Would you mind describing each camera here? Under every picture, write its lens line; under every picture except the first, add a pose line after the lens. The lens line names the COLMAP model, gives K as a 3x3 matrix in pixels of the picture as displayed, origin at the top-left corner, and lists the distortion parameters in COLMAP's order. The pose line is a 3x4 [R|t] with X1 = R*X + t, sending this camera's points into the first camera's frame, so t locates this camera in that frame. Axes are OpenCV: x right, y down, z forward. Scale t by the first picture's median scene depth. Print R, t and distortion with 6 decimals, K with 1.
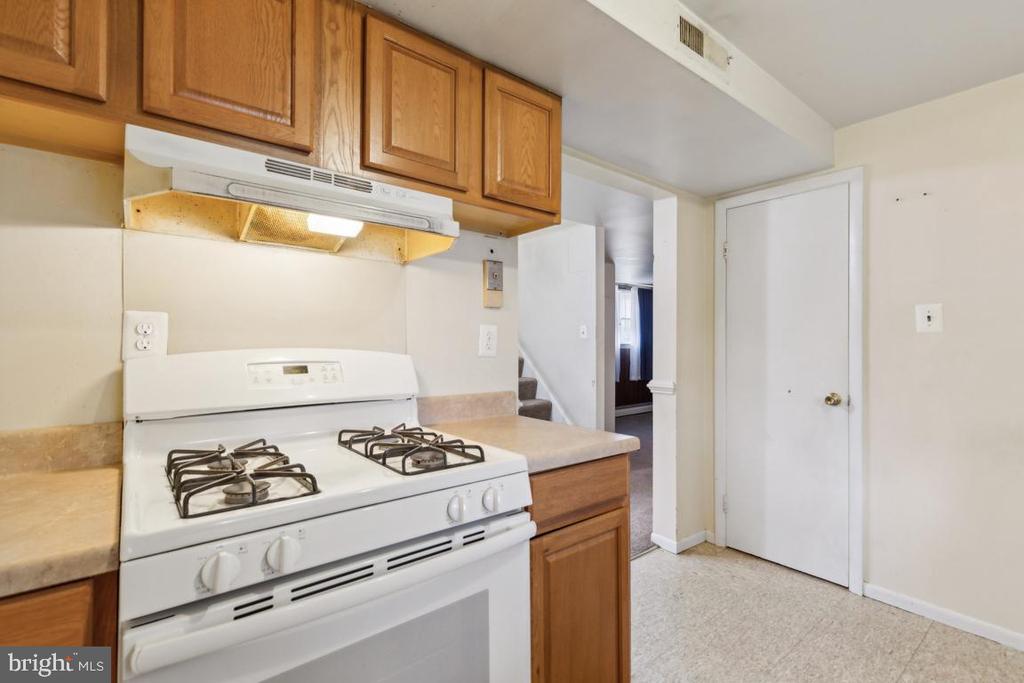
lens RADIAL K [[471.5, 0, 510.9], [0, 471.5, 339.8], [0, 0, 1]] dist [0.001599, 0.000166]
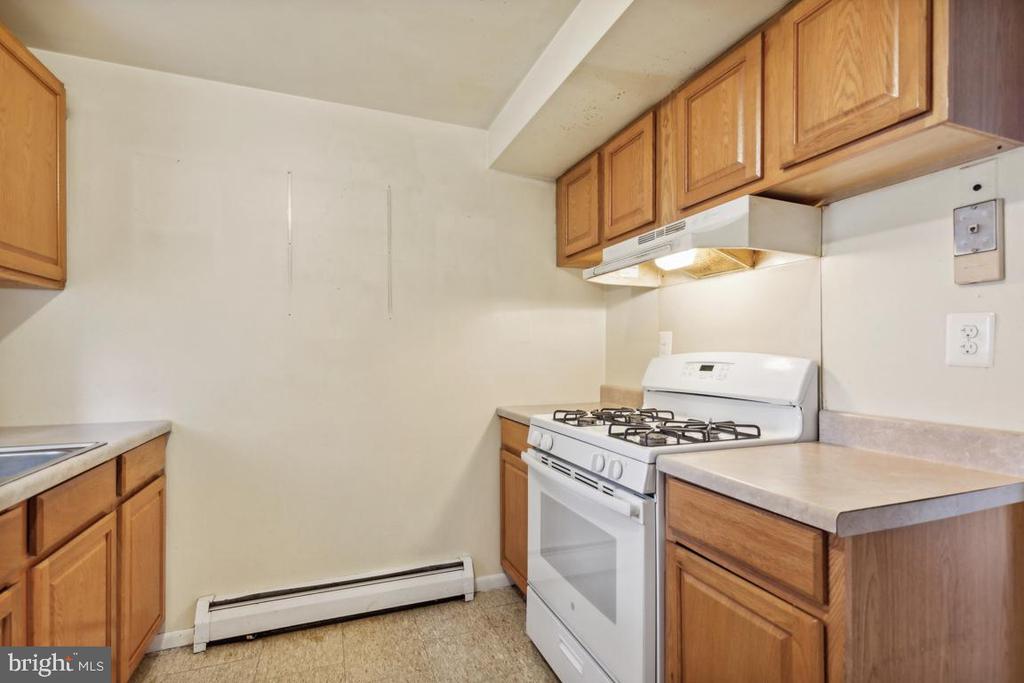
lens RADIAL K [[471.5, 0, 508.8], [0, 471.5, 350.2], [0, 0, 1]] dist [0.001599, 0.000166]
pose [[-0.309135, -0.005896, -0.951000, 1.011757], [0.013498, 0.999853, -0.010587, 0.020373], [0.950922, -0.016109, -0.309010, 0.900306]]
